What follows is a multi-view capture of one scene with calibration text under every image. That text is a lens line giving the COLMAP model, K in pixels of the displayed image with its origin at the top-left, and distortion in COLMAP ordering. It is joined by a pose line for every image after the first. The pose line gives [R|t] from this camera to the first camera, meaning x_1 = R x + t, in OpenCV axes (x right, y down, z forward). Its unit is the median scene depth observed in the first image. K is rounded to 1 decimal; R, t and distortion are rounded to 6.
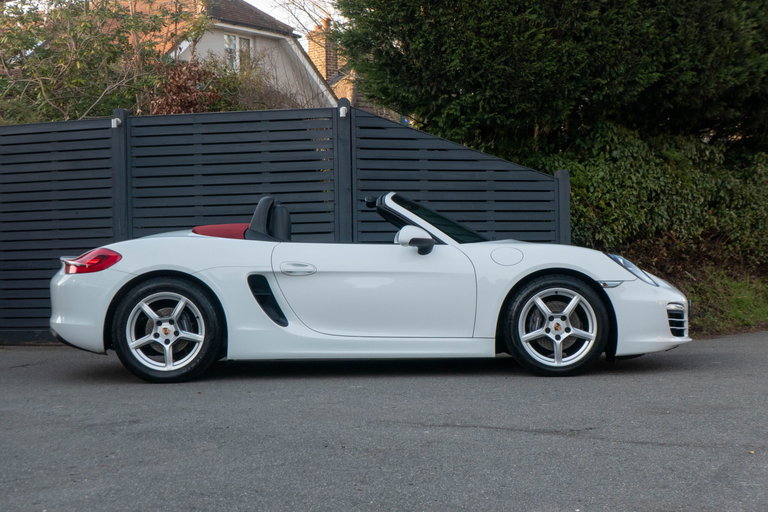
lens RADIAL K [[1325.7, 0, 384.0], [0, 1325.7, 241.3], [0, 0, 1]] dist [-0.019917, 0.000000]
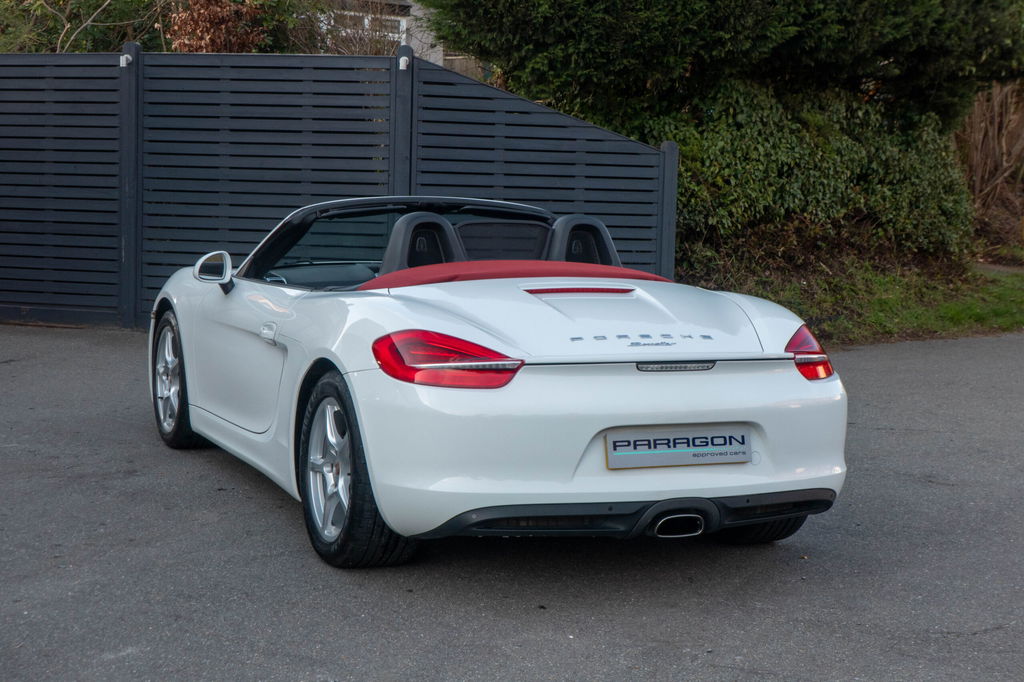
lens RADIAL K [[1767.6, 0, 516.4], [0, 1767.6, 310.1], [0, 0, 1]] dist [-0.019917, 0.000000]
pose [[0.998888, 0.044157, 0.016492, 0.025838], [-0.045651, 0.993406, 0.105169, -0.060259], [-0.011739, -0.105805, 0.994318, -0.096123]]
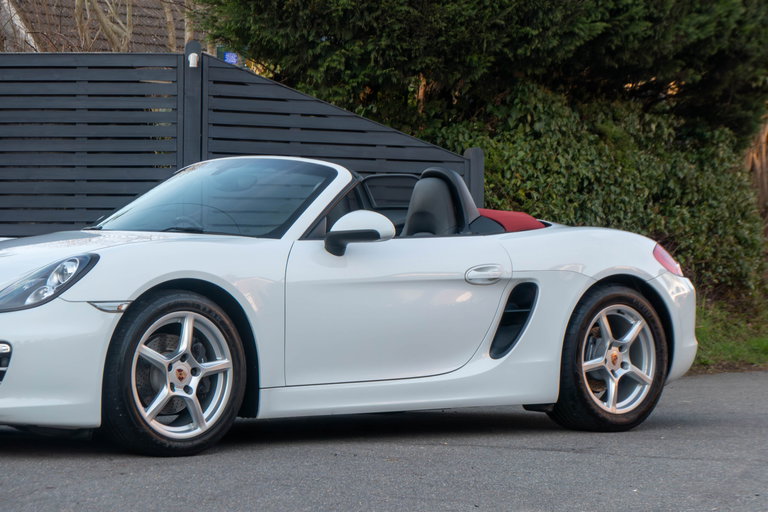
lens RADIAL K [[2467.2, 0, 386.7], [0, 2467.2, 248.9], [0, 0, 1]] dist [-0.062675, 0.000000]
pose [[0.985318, 0.029785, 0.168109, -0.143527], [-0.030794, 0.999520, 0.003393, -0.000525], [-0.167927, -0.008520, 0.985763, -0.350631]]
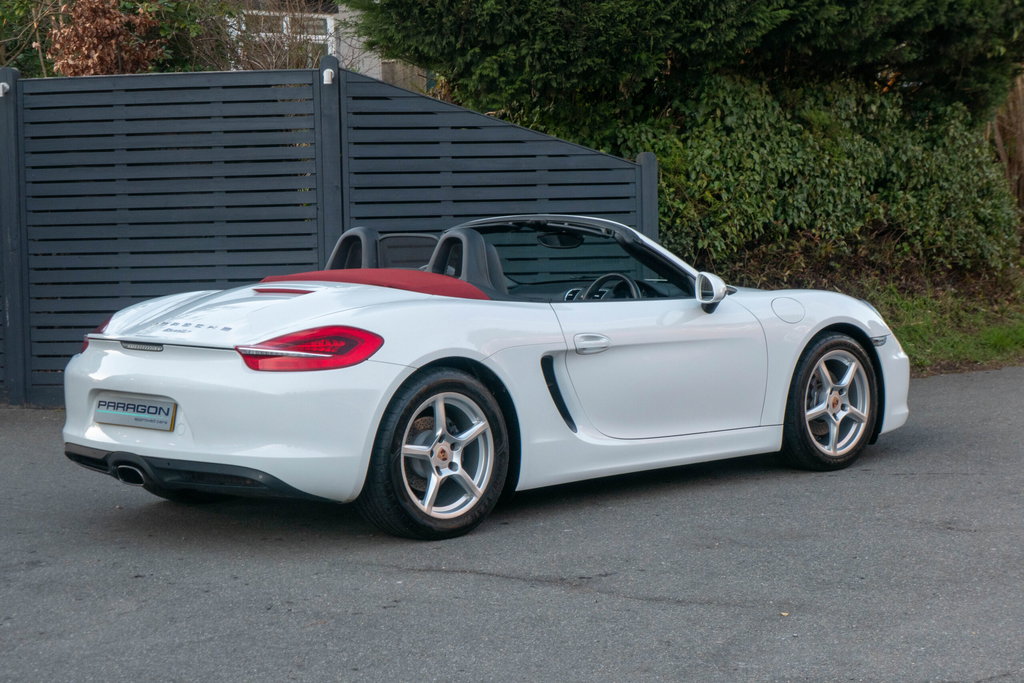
lens RADIAL K [[2218.9, 0, 521.4], [0, 2218.9, 309.1], [0, 0, 1]] dist [-0.051757, 0.000000]
pose [[0.999556, -0.005366, 0.029306, 0.033799], [0.003043, 0.996892, 0.078725, -0.063250], [-0.029638, -0.078601, 0.996466, -0.163127]]
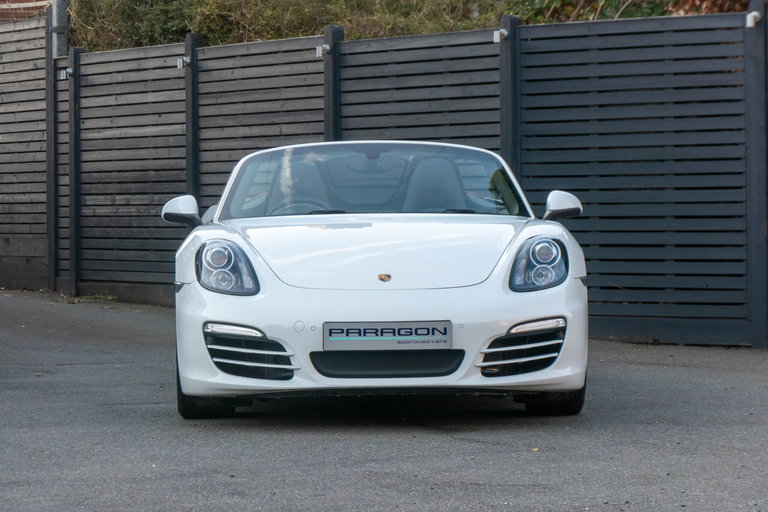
lens RADIAL K [[2923.0, 0, 382.4], [0, 2923.0, 259.0], [0, 0, 1]] dist [-0.387188, 0.000000]
pose [[0.844787, 0.019297, -0.534754, 0.602045], [0.006108, 0.998937, 0.045696, -0.038436], [0.535067, -0.041870, 0.843771, -0.409229]]
